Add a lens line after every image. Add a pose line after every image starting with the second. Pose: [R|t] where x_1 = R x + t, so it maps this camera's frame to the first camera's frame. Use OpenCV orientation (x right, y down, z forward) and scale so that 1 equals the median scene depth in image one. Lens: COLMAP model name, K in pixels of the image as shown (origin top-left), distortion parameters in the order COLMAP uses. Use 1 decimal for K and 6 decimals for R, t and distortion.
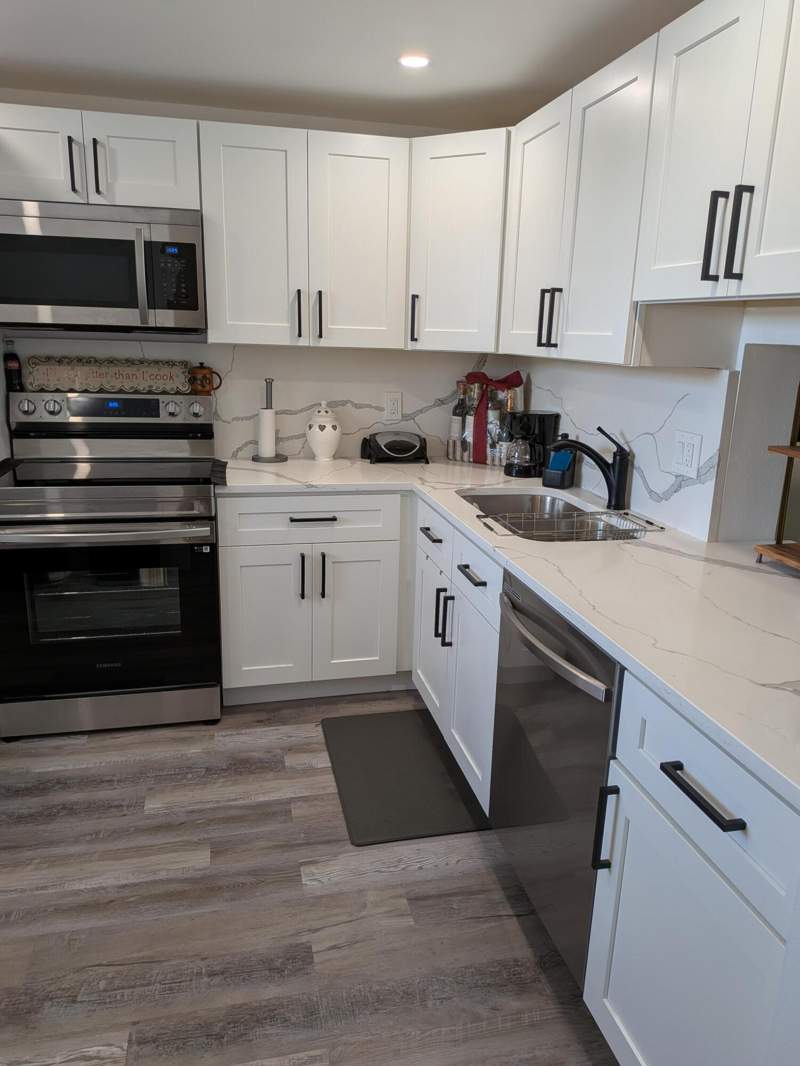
lens RADIAL K [[757.7, 0, 404.2], [0, 757.7, 536.3], [0, 0, 1]] dist [0.071959, -0.118411]
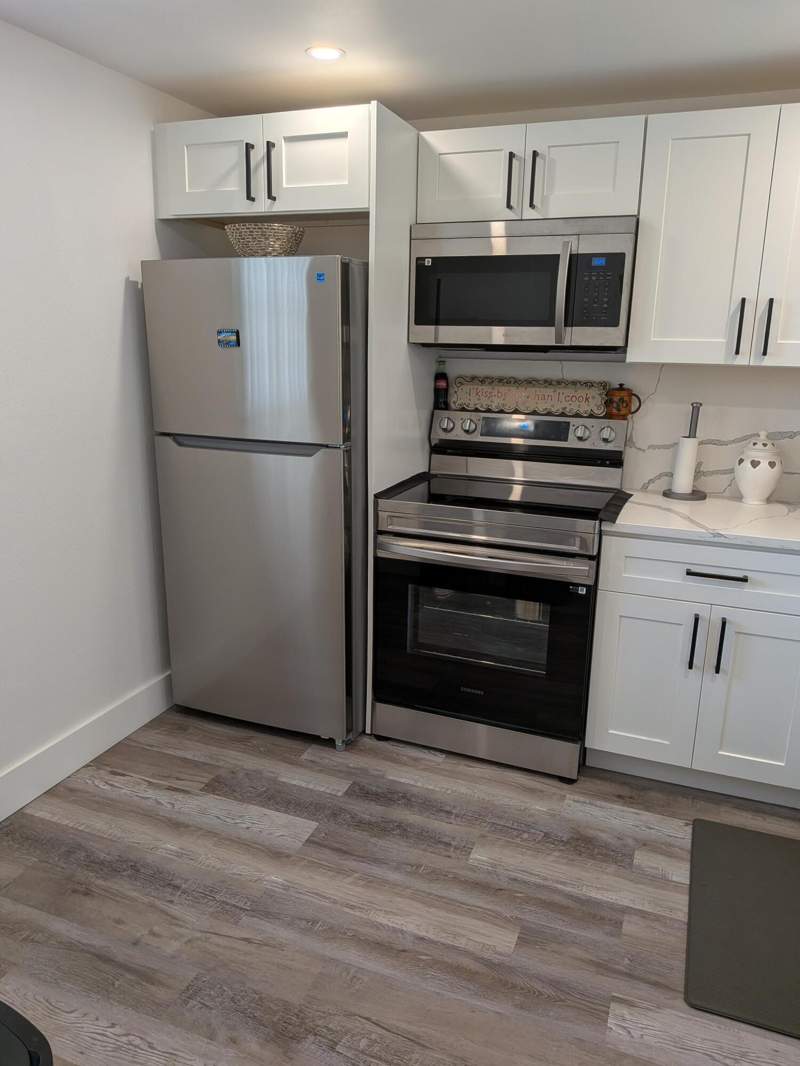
lens RADIAL K [[757.7, 0, 404.2], [0, 757.7, 536.3], [0, 0, 1]] dist [0.071959, -0.118411]
pose [[0.823772, 0.127765, -0.552337, 0.052053], [-0.140294, 0.989913, 0.019745, -0.033472], [0.549288, 0.061224, 0.833387, 0.127705]]
